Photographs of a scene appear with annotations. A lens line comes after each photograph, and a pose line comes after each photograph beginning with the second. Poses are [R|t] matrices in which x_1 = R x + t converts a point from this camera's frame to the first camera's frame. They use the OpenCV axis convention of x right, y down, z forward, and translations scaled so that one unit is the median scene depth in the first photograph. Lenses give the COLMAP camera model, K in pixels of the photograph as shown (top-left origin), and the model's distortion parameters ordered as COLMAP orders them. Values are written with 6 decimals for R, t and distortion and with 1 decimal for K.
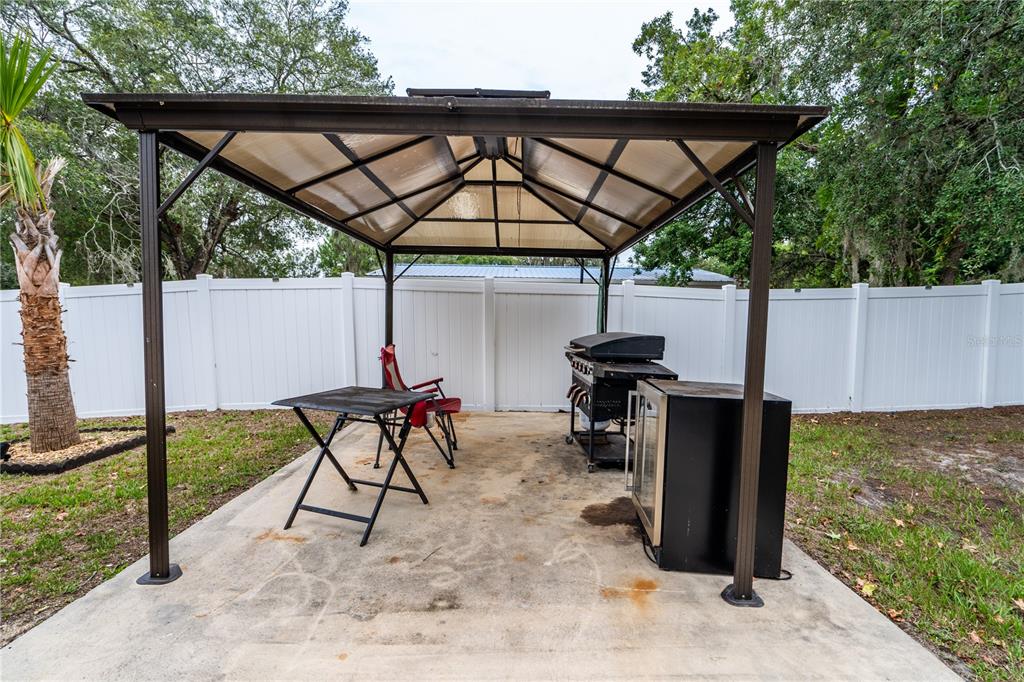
lens RADIAL K [[468.4, 0, 511.6], [0, 468.4, 344.0], [0, 0, 1]] dist [-0.001370, 0.000303]
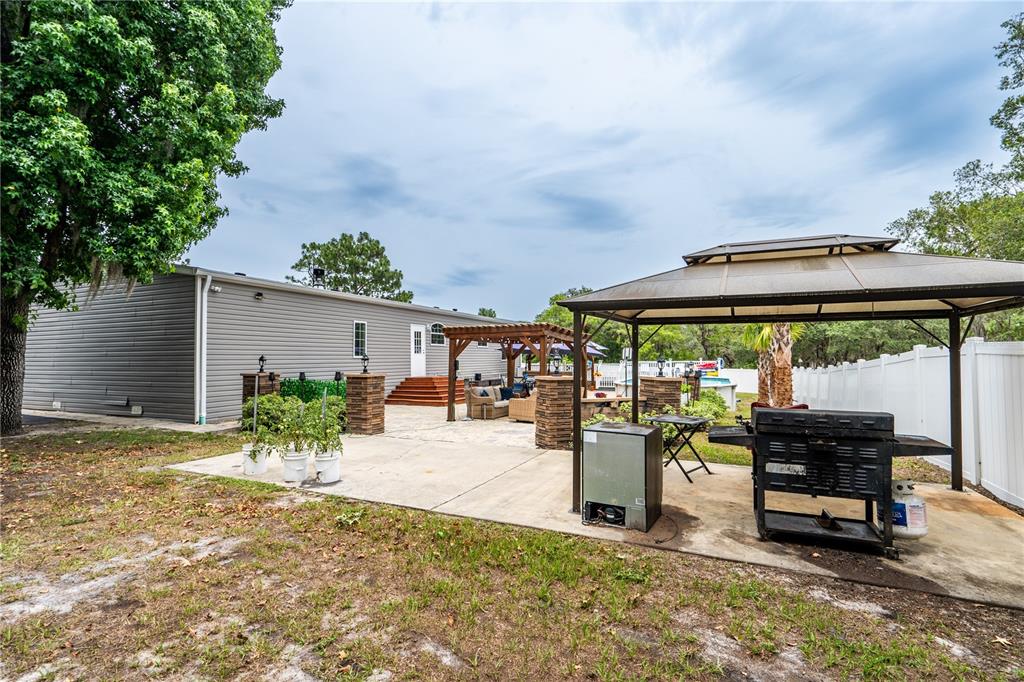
lens RADIAL K [[468.4, 0, 511.6], [0, 468.4, 344.0], [0, 0, 1]] dist [-0.001370, 0.000303]
pose [[-0.403121, -0.059300, -0.913223, 1.773030], [-0.059225, 0.997497, -0.038629, -0.087039], [0.913228, 0.038513, -0.405624, 1.068926]]
